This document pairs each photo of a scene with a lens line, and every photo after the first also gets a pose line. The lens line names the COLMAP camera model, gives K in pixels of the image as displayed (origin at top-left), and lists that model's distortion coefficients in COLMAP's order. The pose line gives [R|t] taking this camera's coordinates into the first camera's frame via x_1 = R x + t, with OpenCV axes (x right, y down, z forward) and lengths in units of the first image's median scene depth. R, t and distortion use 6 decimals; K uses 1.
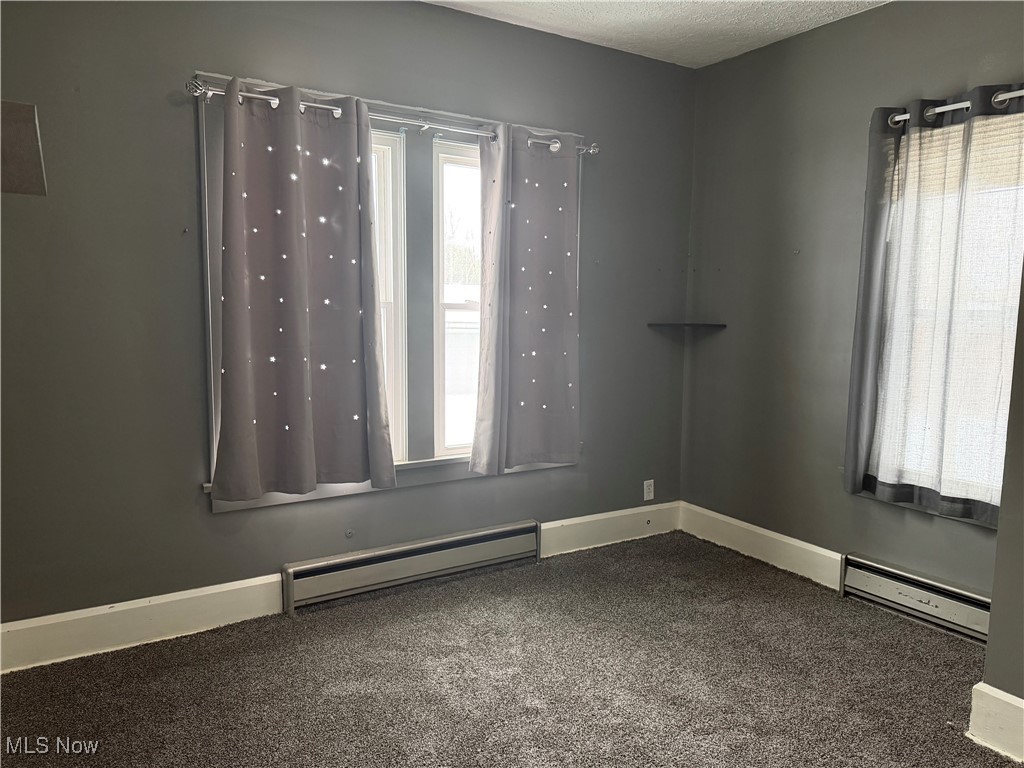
lens RADIAL K [[718.8, 0, 513.5], [0, 718.8, 390.7], [0, 0, 1]] dist [0.046539, -0.062566]
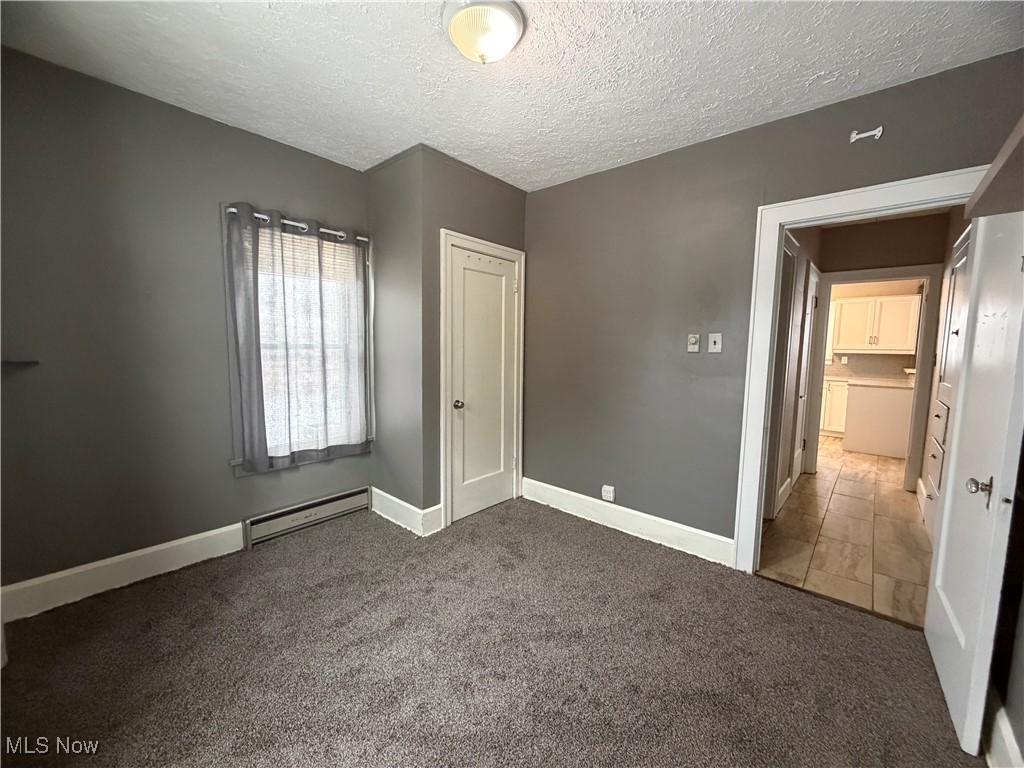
lens RADIAL K [[409.4, 0, 504.4], [0, 409.4, 386.4], [0, 0, 1]] dist [0.002029, -0.000451]
pose [[-0.281773, -0.107685, 0.953419, -0.449669], [0.098684, 0.985160, 0.140435, -0.098720], [-0.954393, 0.133658, -0.266964, 0.786831]]
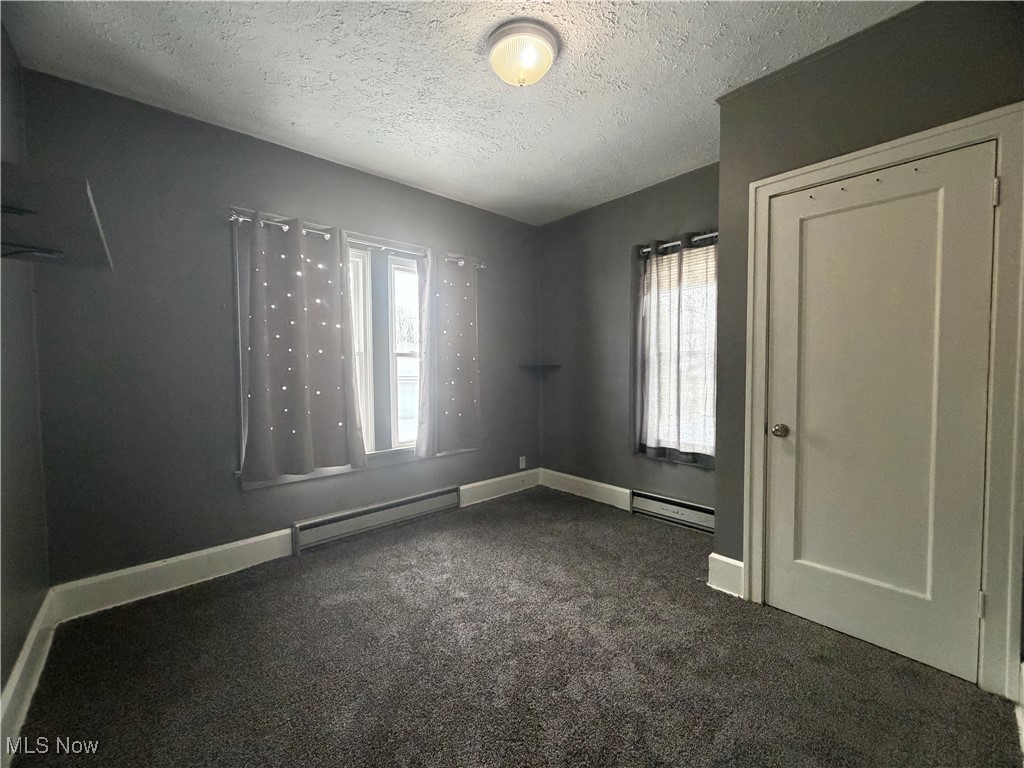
lens RADIAL K [[409.4, 0, 510.1], [0, 409.4, 383.6], [0, 0, 1]] dist [0.002029, -0.000451]
pose [[0.984572, -0.028590, 0.172629, -0.005284], [0.041691, 0.996478, -0.072752, 0.029724], [-0.169941, 0.078826, 0.982297, 0.045195]]
